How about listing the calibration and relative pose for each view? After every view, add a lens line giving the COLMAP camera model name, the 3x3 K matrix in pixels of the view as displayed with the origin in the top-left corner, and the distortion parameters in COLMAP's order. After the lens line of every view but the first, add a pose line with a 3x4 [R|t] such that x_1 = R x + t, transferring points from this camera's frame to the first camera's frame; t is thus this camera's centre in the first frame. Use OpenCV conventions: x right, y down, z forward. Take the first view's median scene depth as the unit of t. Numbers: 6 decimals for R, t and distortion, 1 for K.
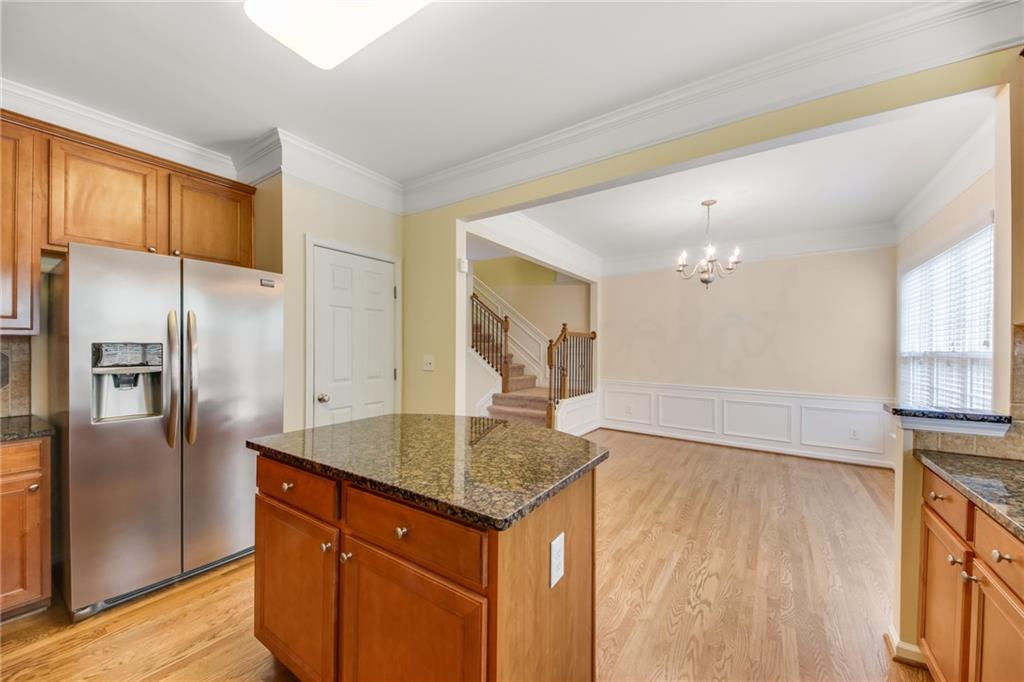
lens RADIAL K [[374.8, 0, 507.8], [0, 374.8, 344.3], [0, 0, 1]] dist [0.010601, -0.000239]
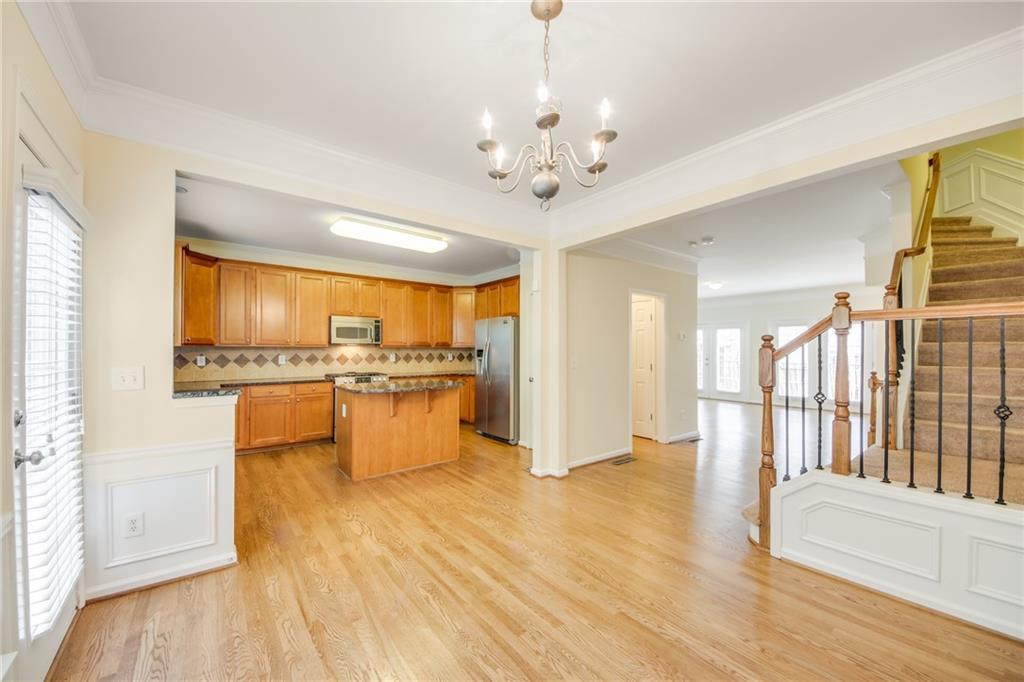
lens RADIAL K [[385.8, 0, 510.0], [0, 385.8, 346.1], [0, 0, 1]] dist [0.001479, -0.000138]
pose [[-0.291456, -0.002750, -0.956580, 1.126578], [0.008504, 0.999949, -0.005465, 0.010461], [0.956546, -0.009728, -0.291418, 1.289089]]
